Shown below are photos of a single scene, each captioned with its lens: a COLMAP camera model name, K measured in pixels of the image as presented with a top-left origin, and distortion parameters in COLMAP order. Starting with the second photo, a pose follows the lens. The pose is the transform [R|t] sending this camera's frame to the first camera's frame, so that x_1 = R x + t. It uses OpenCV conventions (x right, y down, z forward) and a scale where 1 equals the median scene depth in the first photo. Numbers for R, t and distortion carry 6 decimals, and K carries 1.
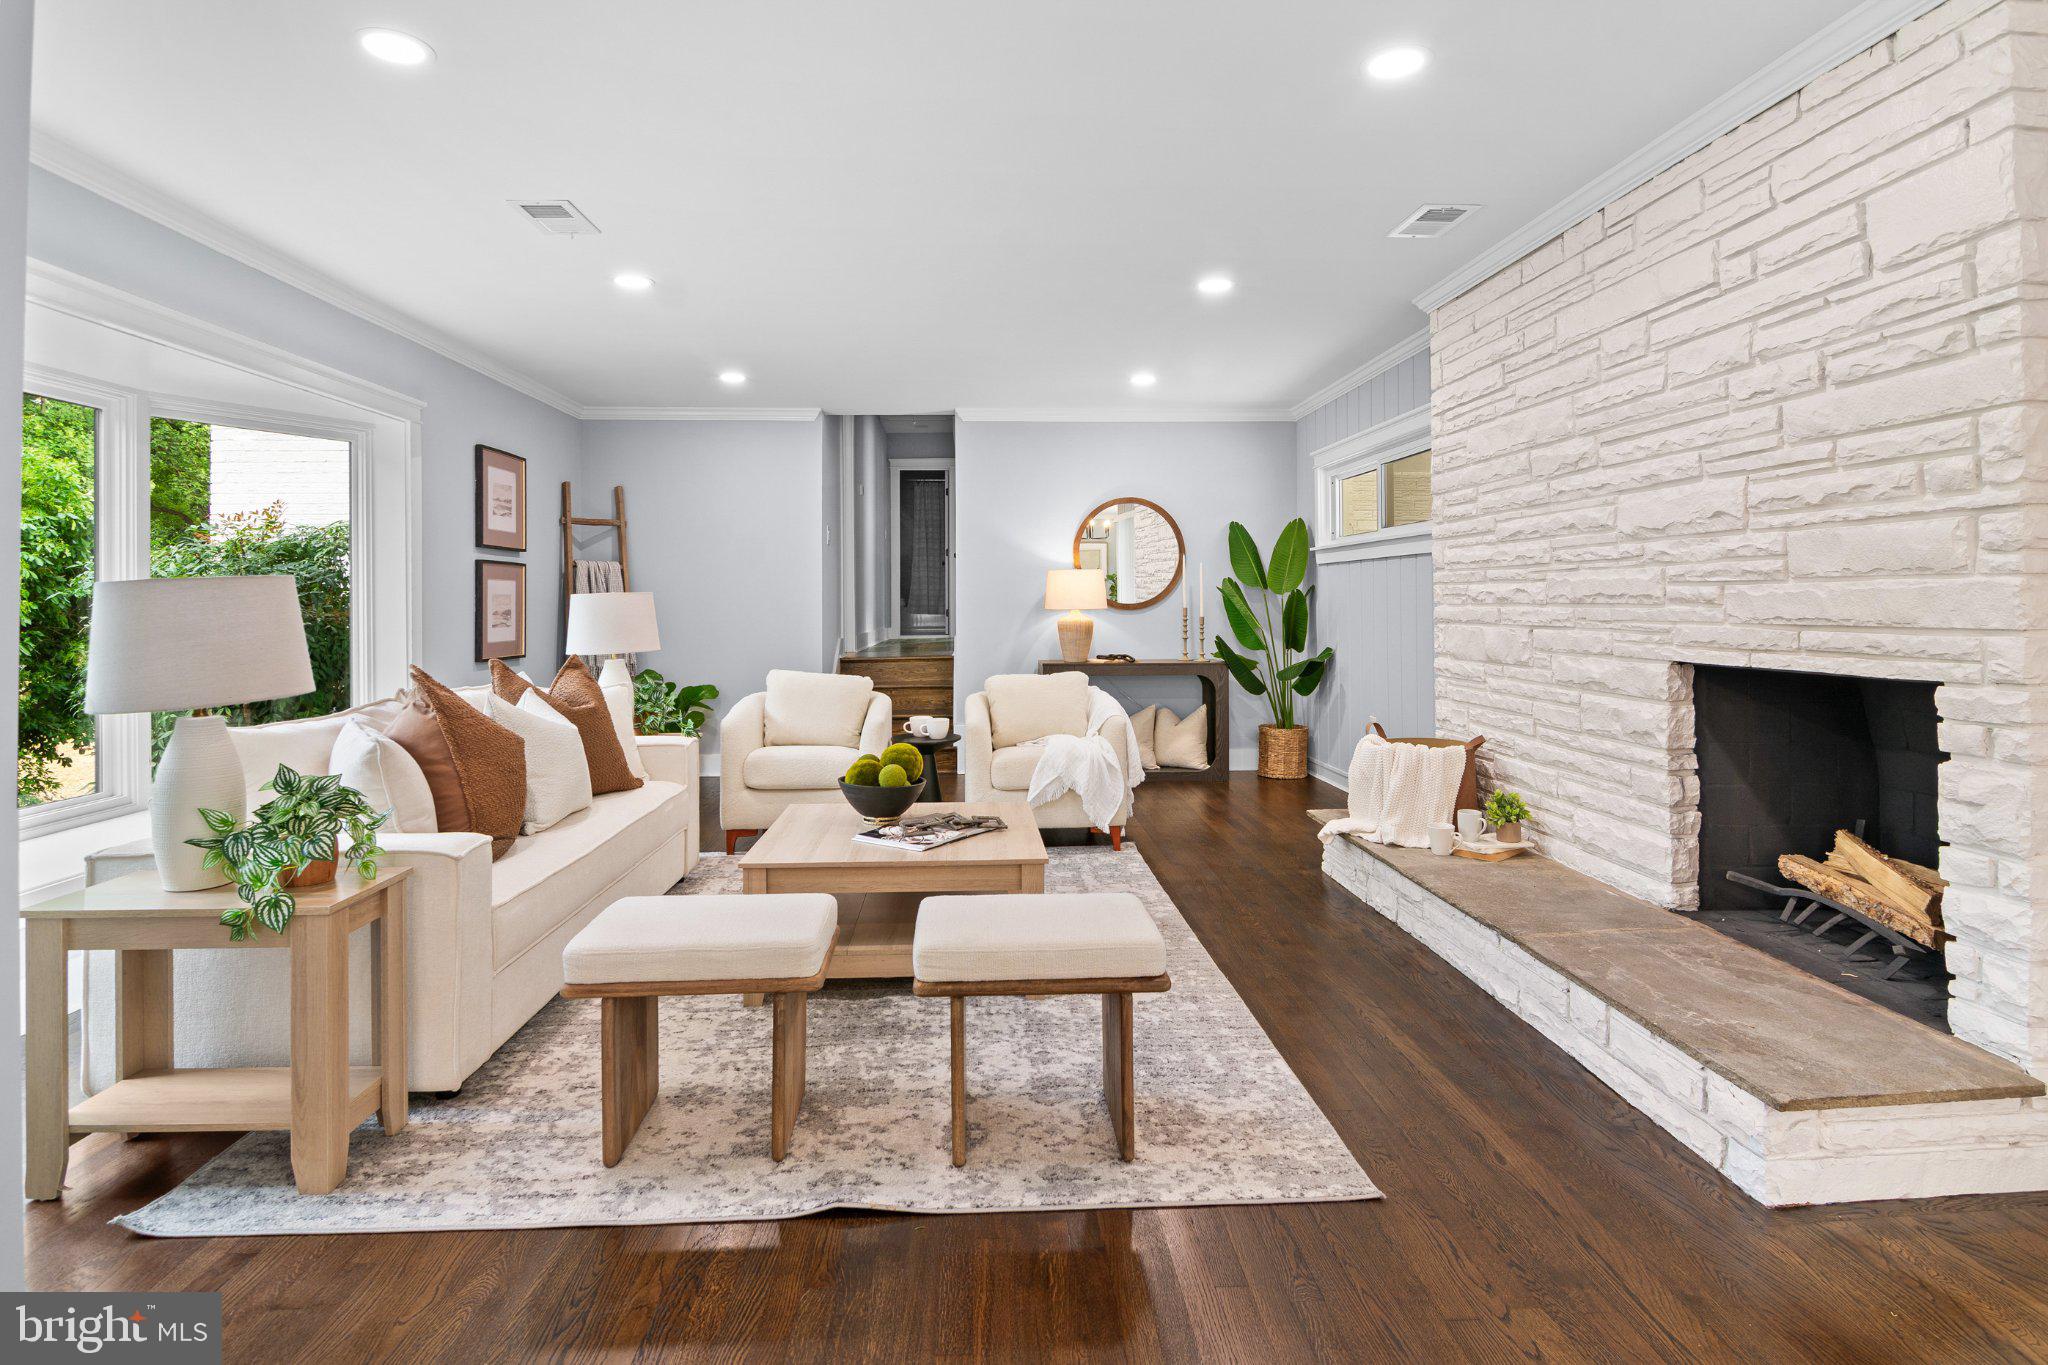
lens RADIAL K [[1030.8, 0, 997.7], [0, 1030.8, 581.0], [0, 0, 1]] dist [-0.011346, -0.003681]
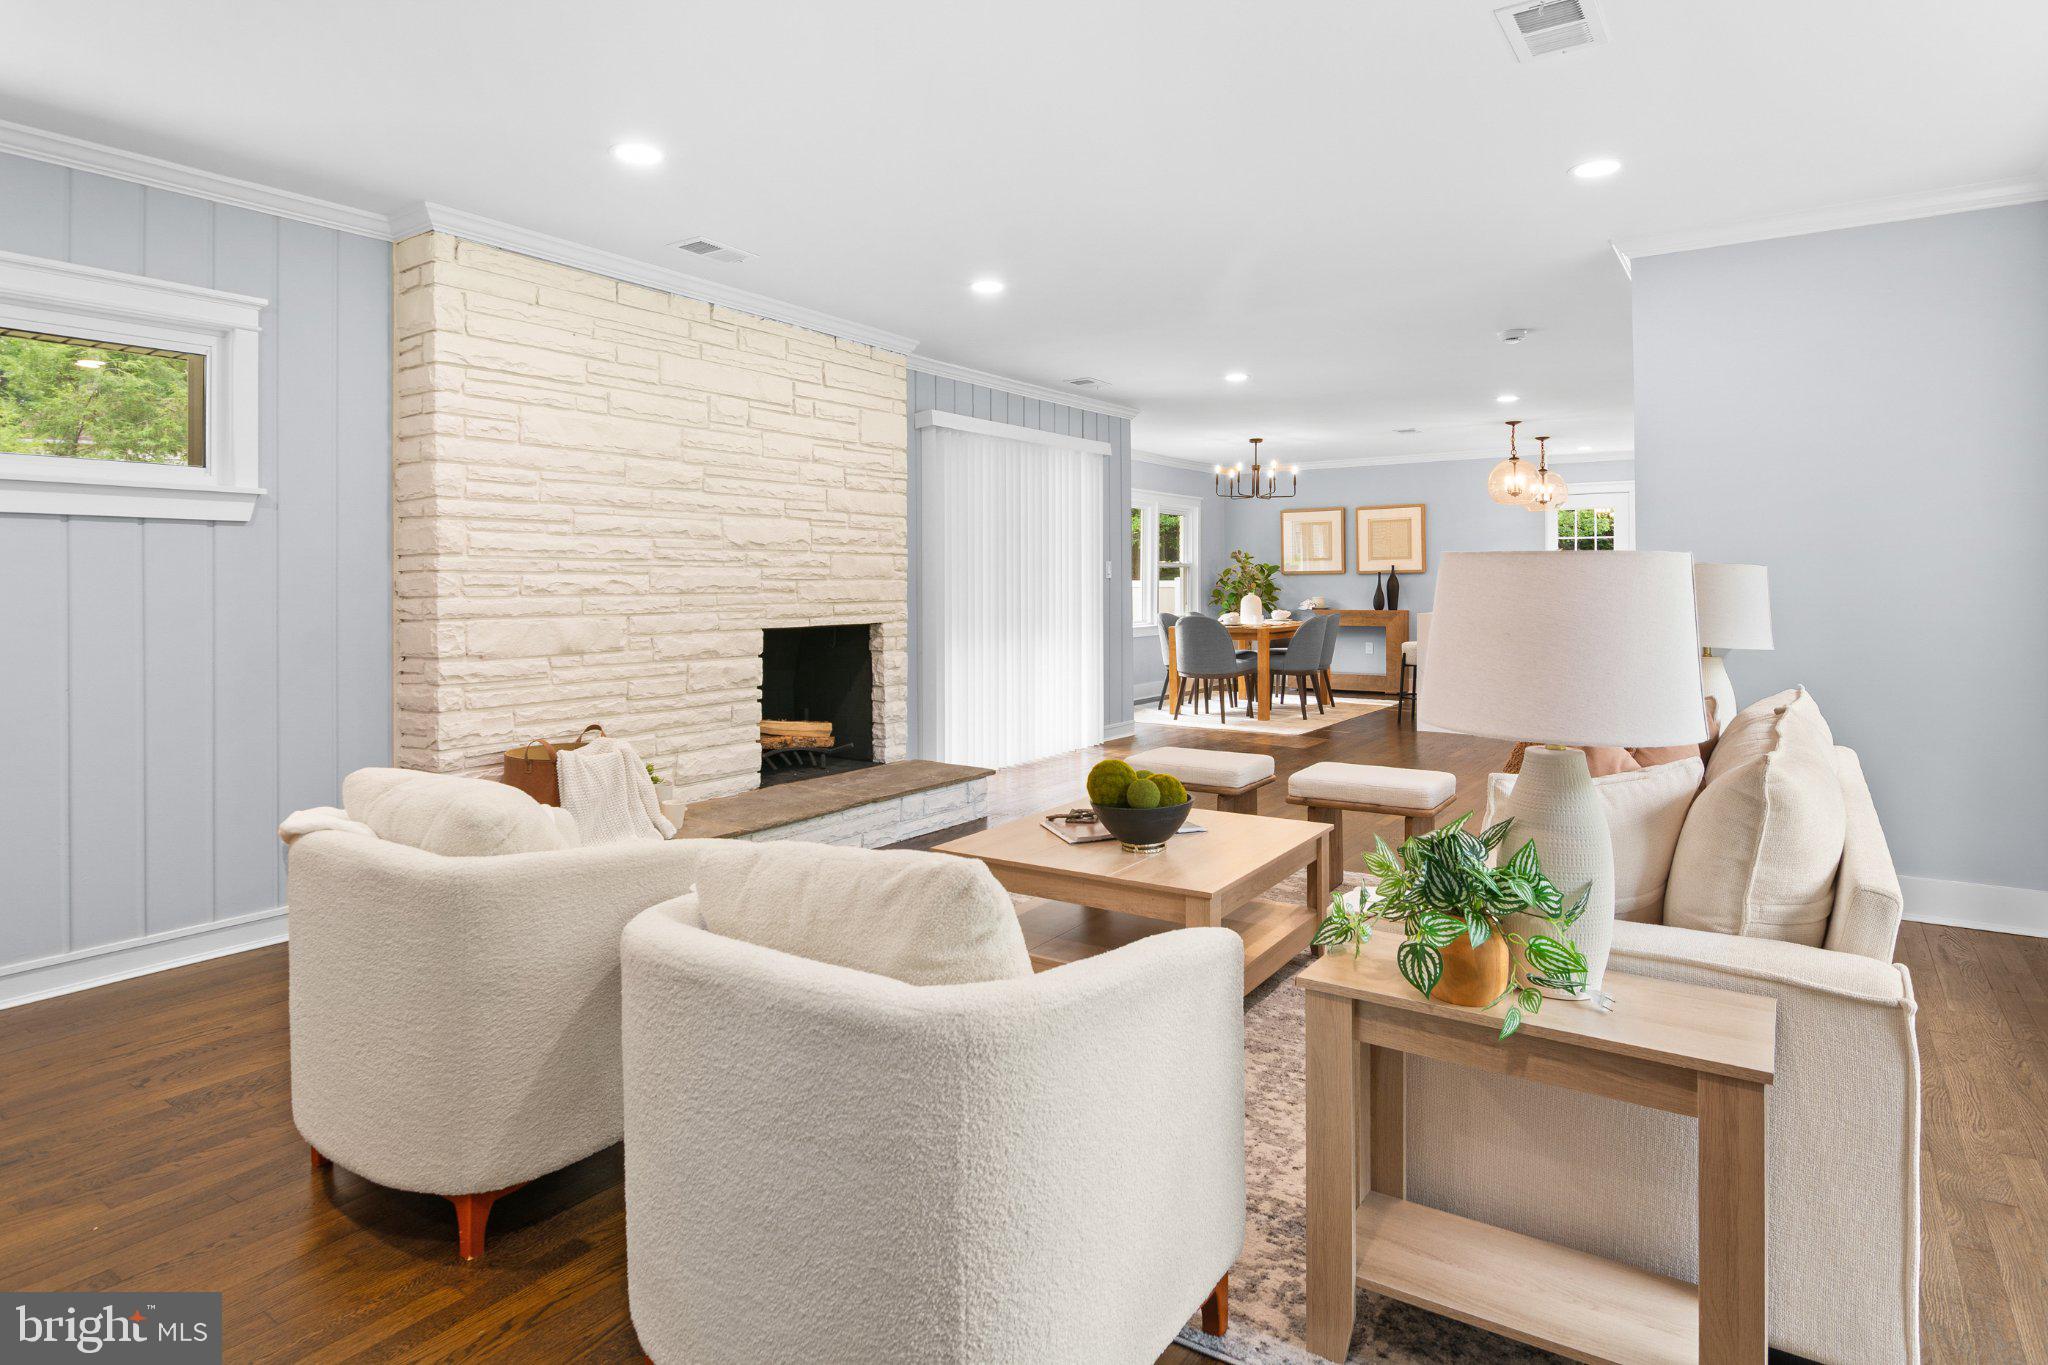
lens RADIAL K [[1111.0, 0, 1027.0], [0, 1111.0, 590.3], [0, 0, 1]] dist [-0.002120, -0.002720]
pose [[-0.805325, 0.012955, 0.592691, -0.591423], [0.002381, 0.999824, -0.018619, 0.044798], [-0.592828, -0.013583, -0.805214, 1.852119]]
